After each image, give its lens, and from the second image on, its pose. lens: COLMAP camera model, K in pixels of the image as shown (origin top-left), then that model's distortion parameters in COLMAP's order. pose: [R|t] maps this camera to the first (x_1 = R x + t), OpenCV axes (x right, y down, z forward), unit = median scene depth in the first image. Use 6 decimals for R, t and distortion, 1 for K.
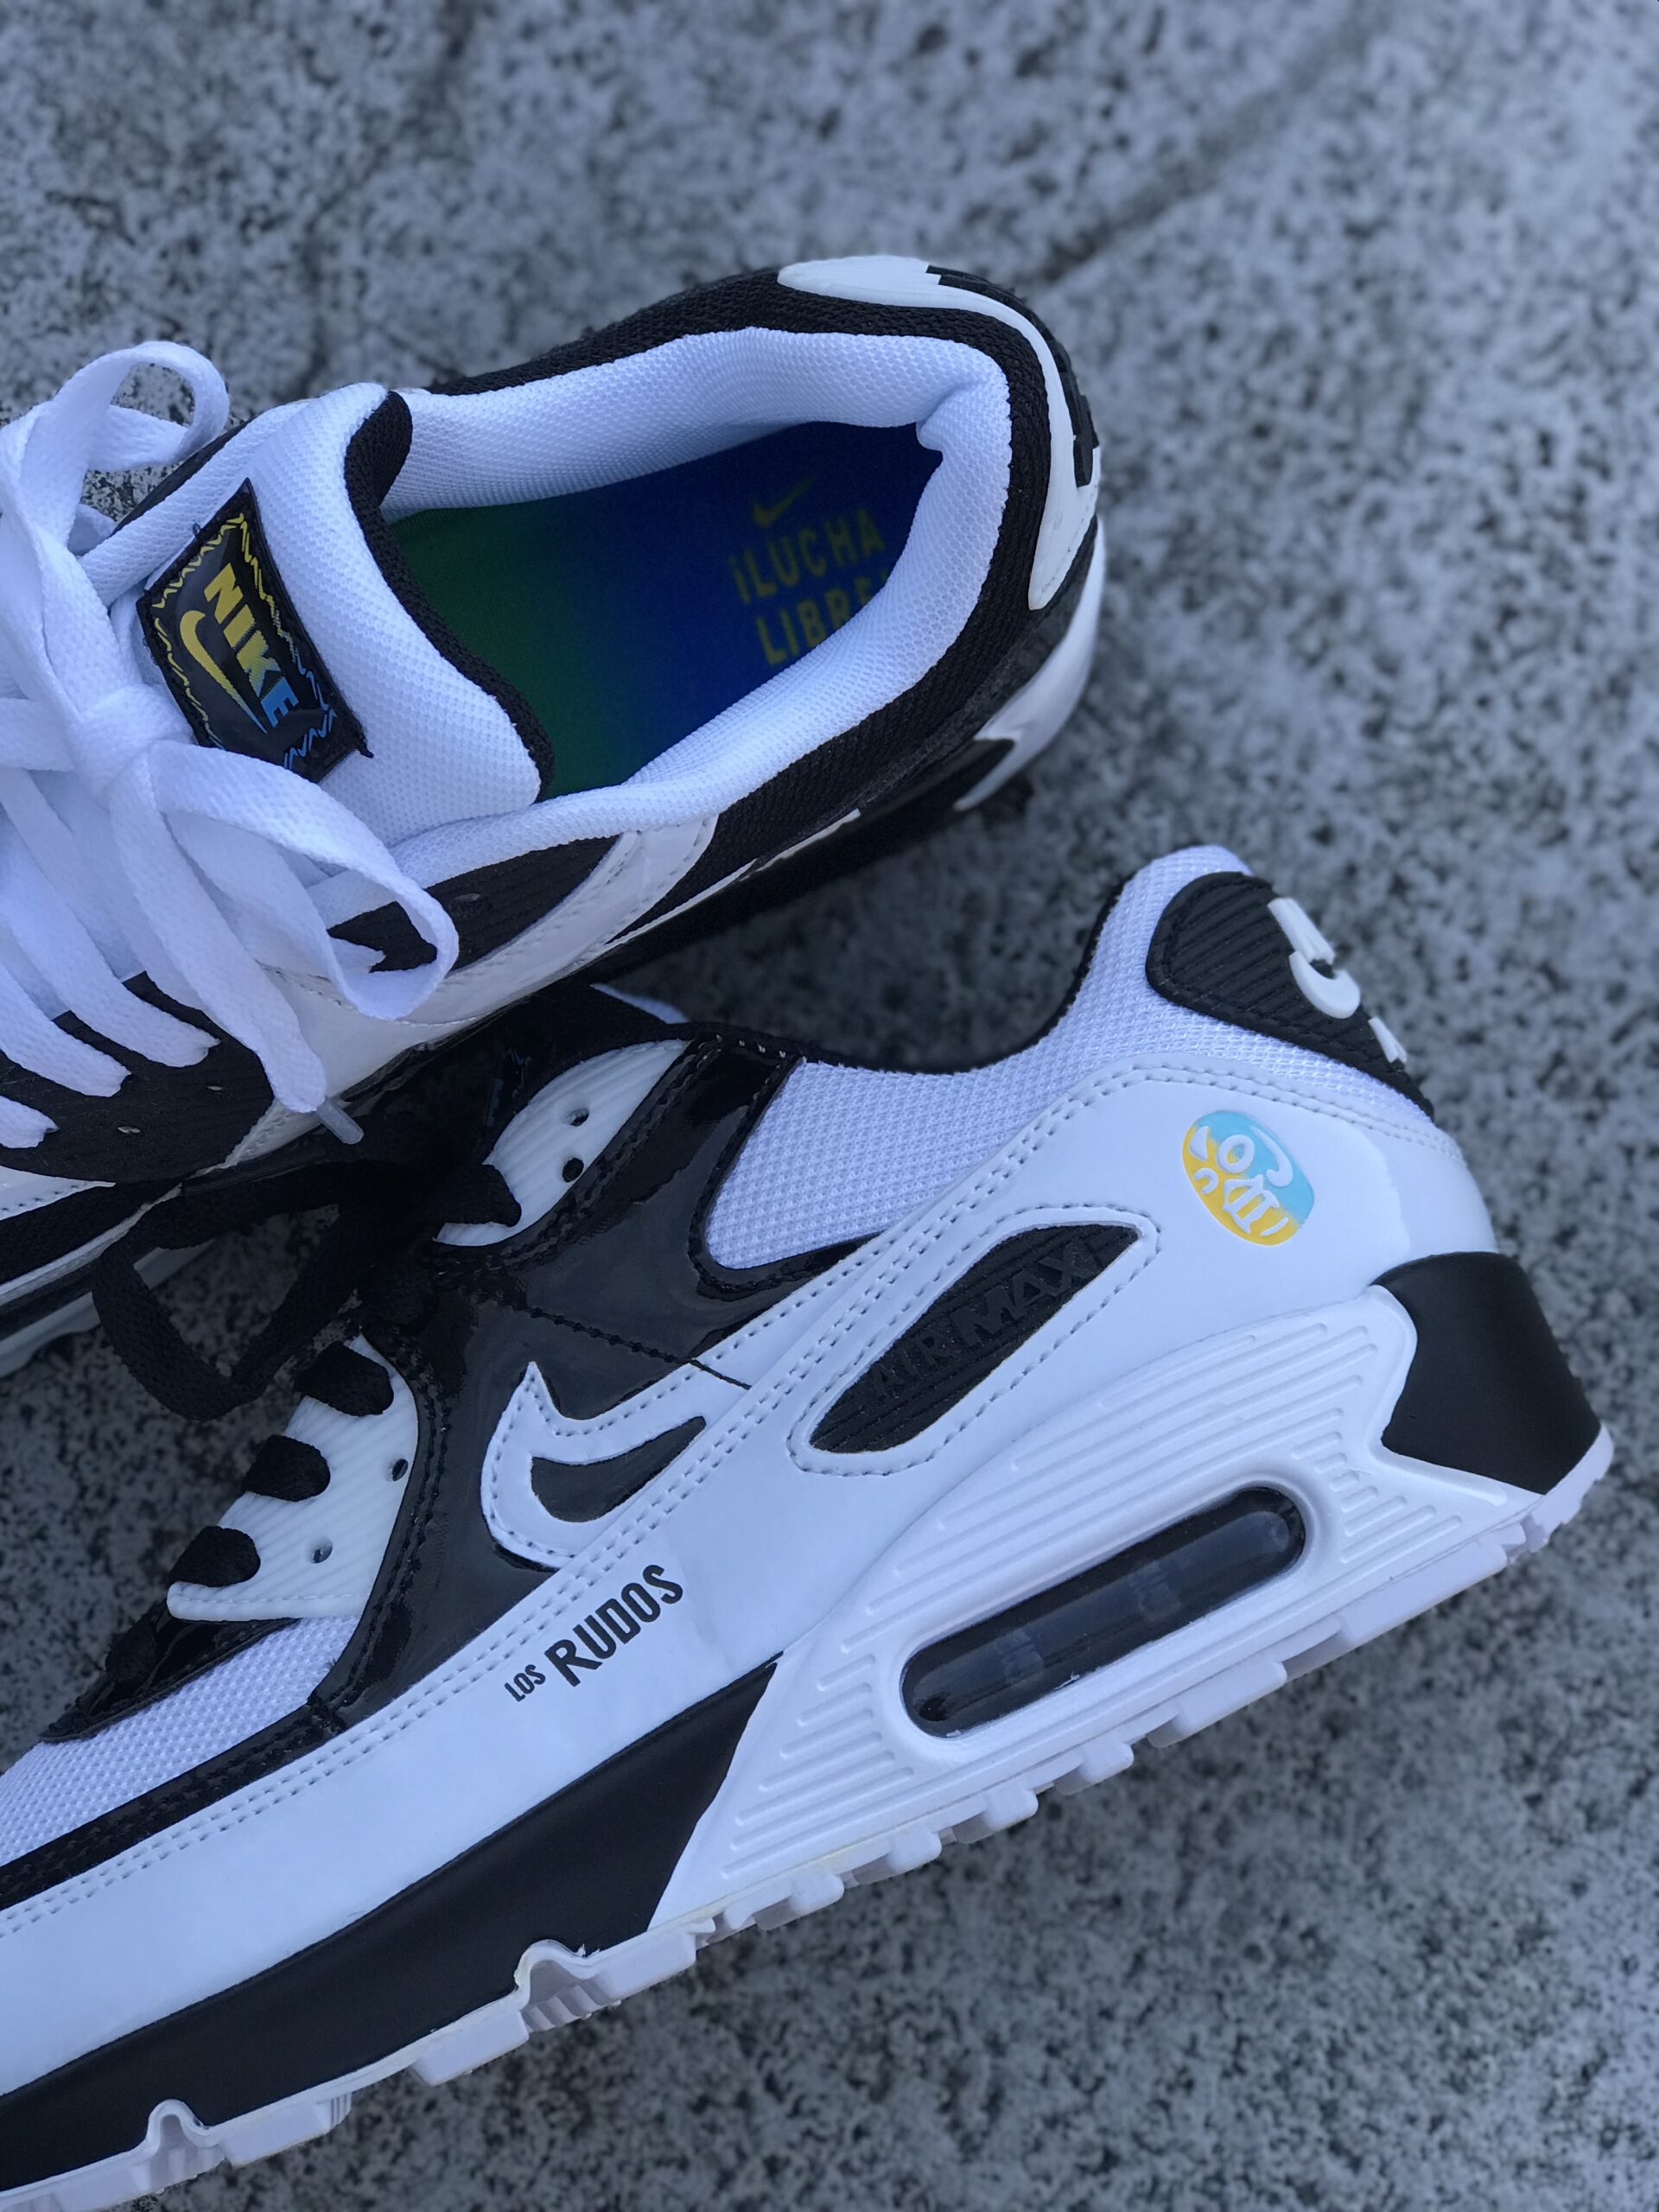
lens RADIAL K [[3642.5, 0, 838.1], [0, 3642.5, 1112.4], [0, 0, 1]] dist [0.000123, 0.196688]
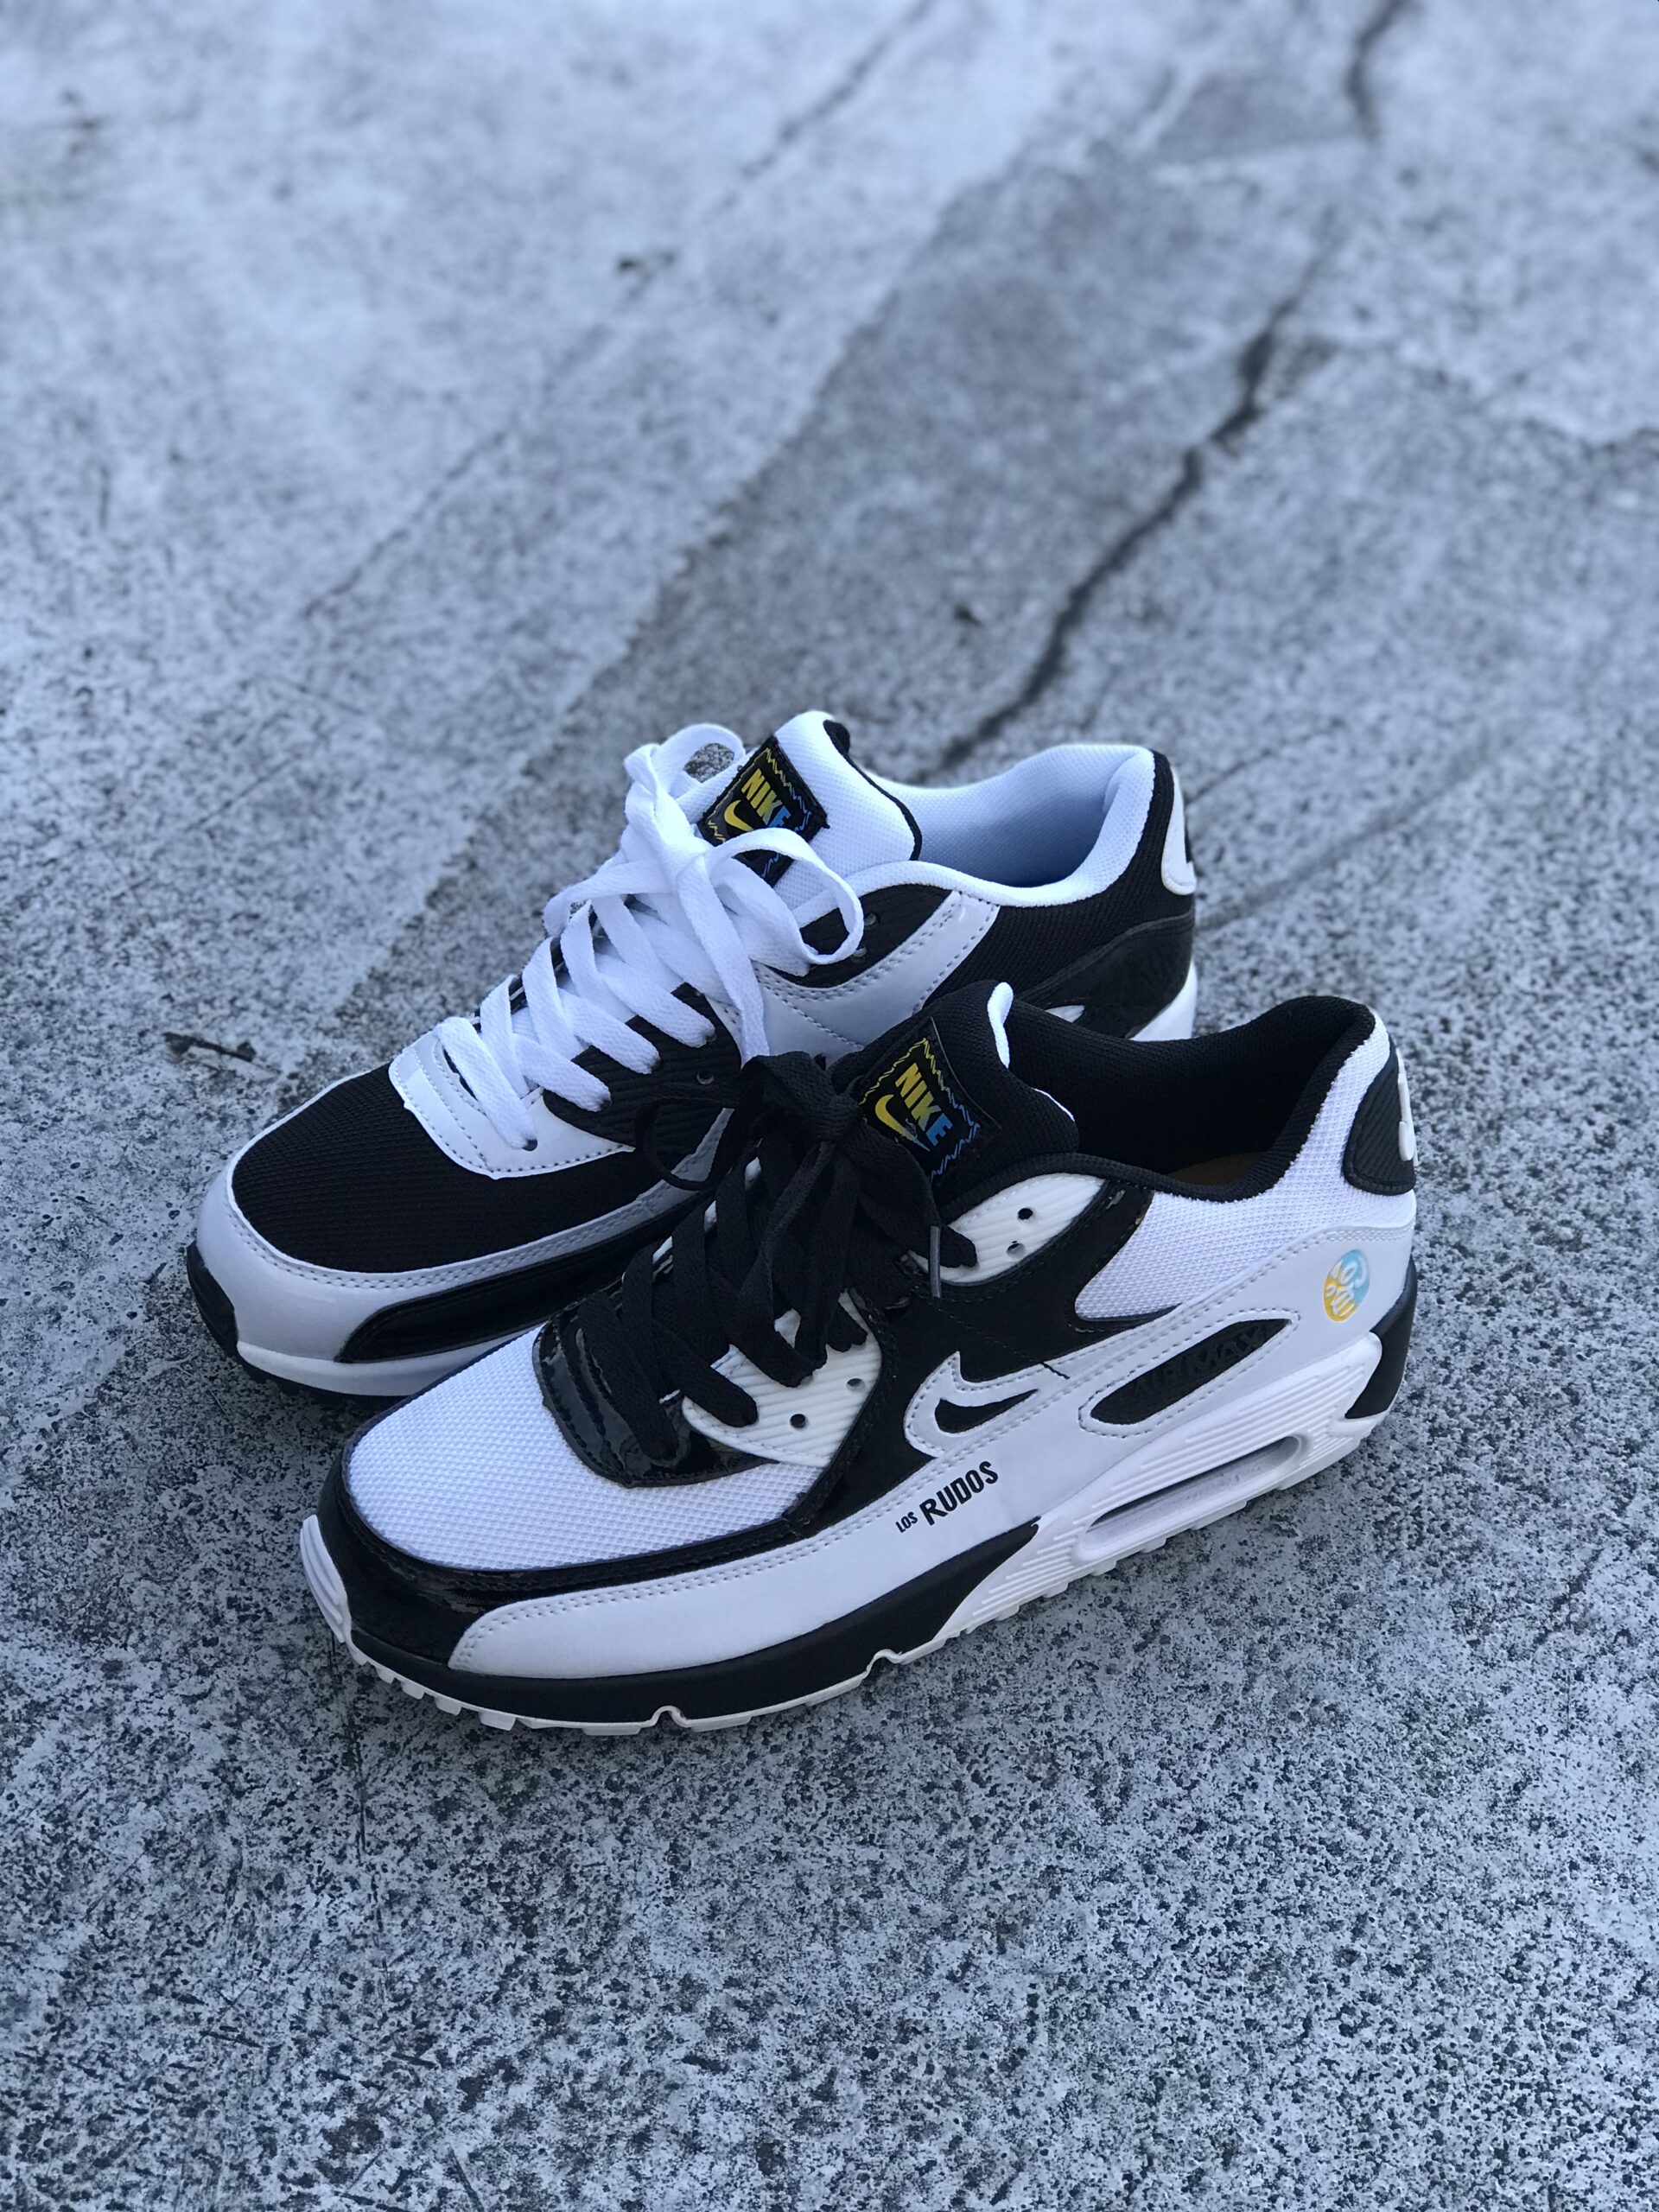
lens RADIAL K [[3587.5, 0, 822.6], [0, 3587.5, 1103.1], [0, 0, 1]] dist [-0.152970, 1.790092]
pose [[0.997968, 0.058144, -0.026054, -0.060096], [-0.061825, 0.784844, -0.616601, 0.969751], [-0.015403, 0.616959, 0.786844, -0.337962]]
